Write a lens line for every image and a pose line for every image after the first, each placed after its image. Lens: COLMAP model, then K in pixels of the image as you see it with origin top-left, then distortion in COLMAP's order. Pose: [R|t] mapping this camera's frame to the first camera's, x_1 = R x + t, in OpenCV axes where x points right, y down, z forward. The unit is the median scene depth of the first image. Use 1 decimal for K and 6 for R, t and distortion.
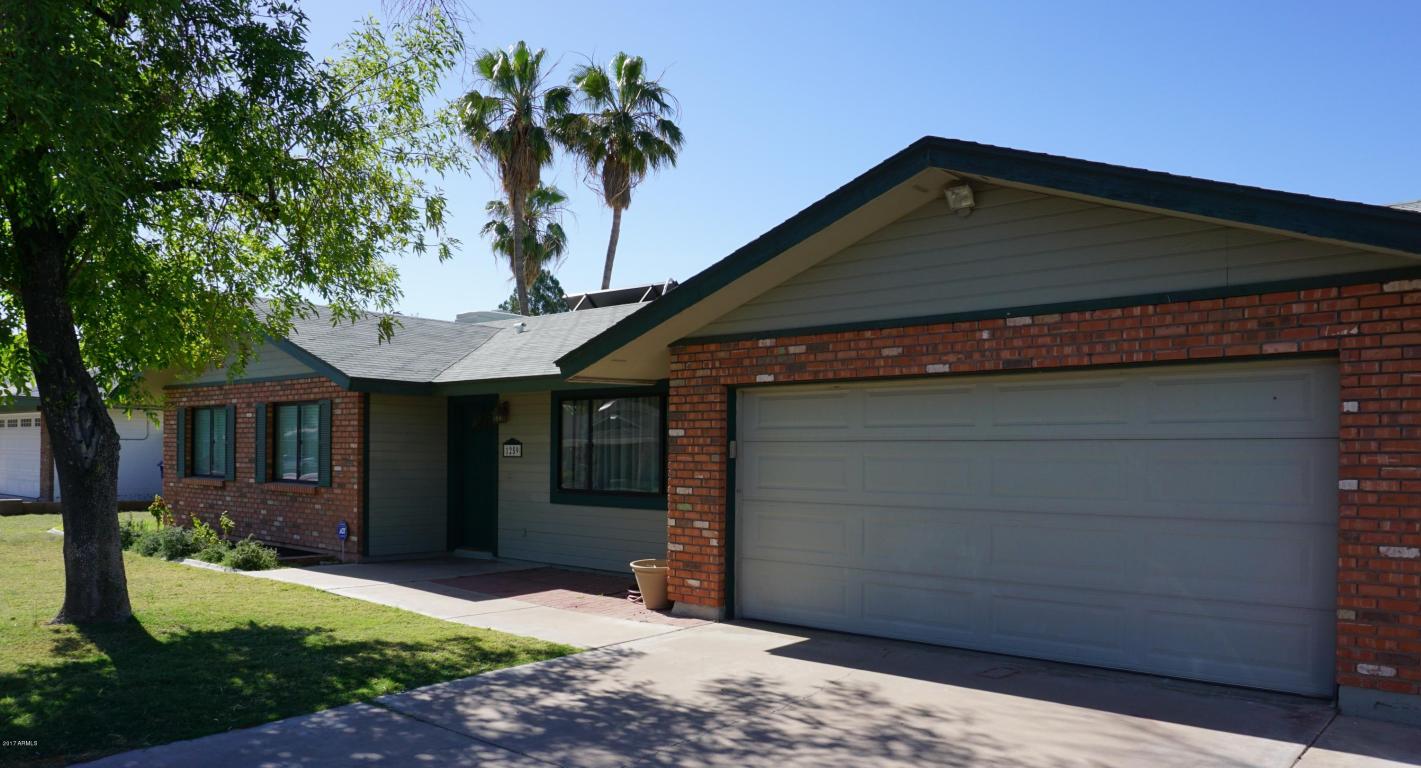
lens RADIAL K [[1043.6, 0, 716.9], [0, 1043.6, 468.9], [0, 0, 1]] dist [0.005329, 0.003483]
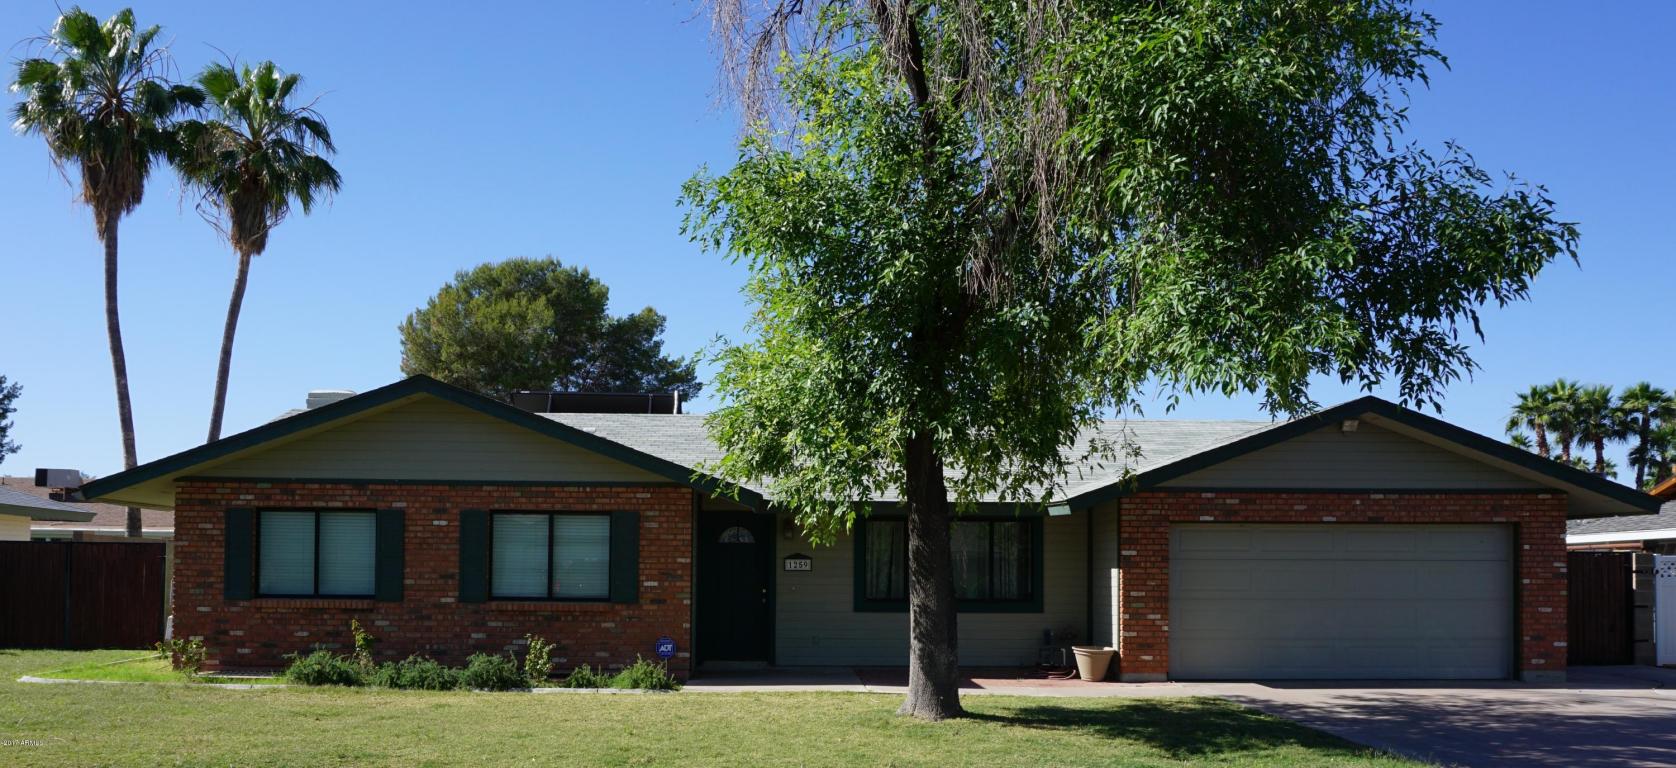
lens RADIAL K [[1330.6, 0, 836.8], [0, 1330.6, 527.2], [0, 0, 1]] dist [0.034399, 0.001079]
pose [[0.693372, 0.018335, 0.720347, -1.127369], [0.011473, 0.999269, -0.036478, -0.005627], [-0.720488, 0.033558, 0.692654, 0.023278]]
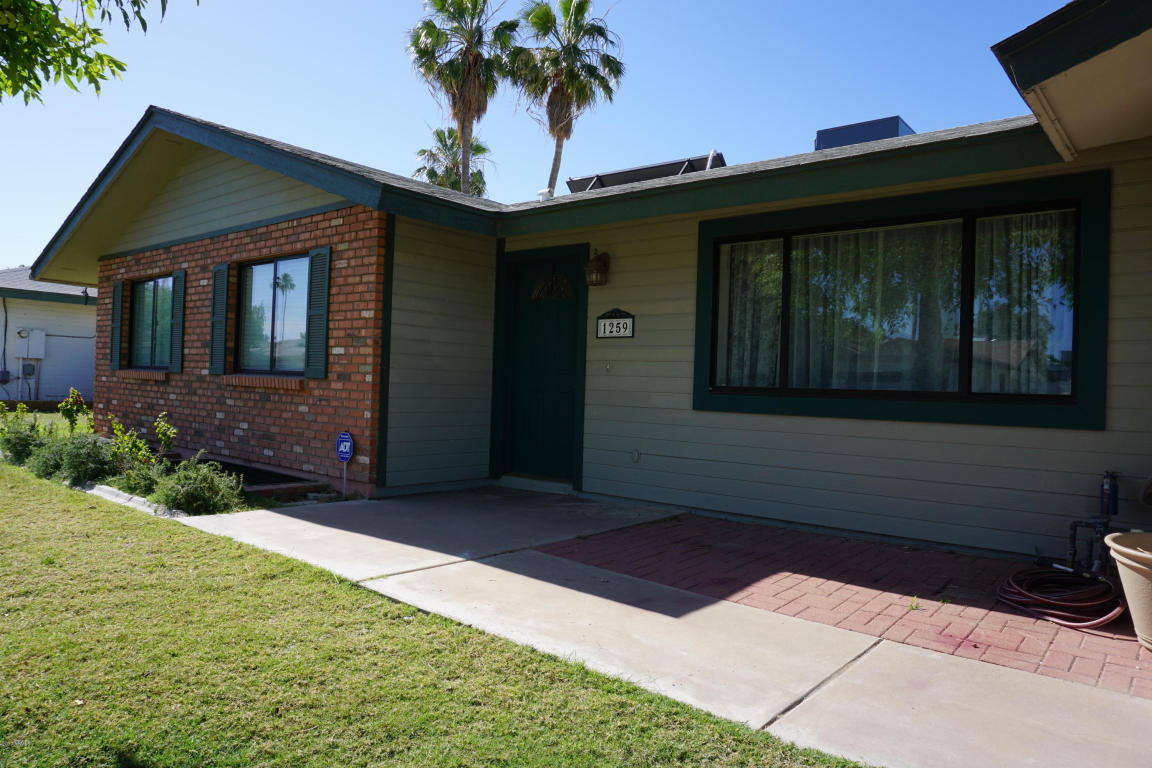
lens RADIAL K [[774.2, 0, 570.1], [0, 774.2, 380.3], [0, 0, 1]] dist [-0.007821, -0.000586]
pose [[0.999426, 0.023862, 0.024040, -0.229152], [-0.023438, 0.999567, -0.017768, 0.023326], [-0.024453, 0.017194, 0.999553, 0.512672]]
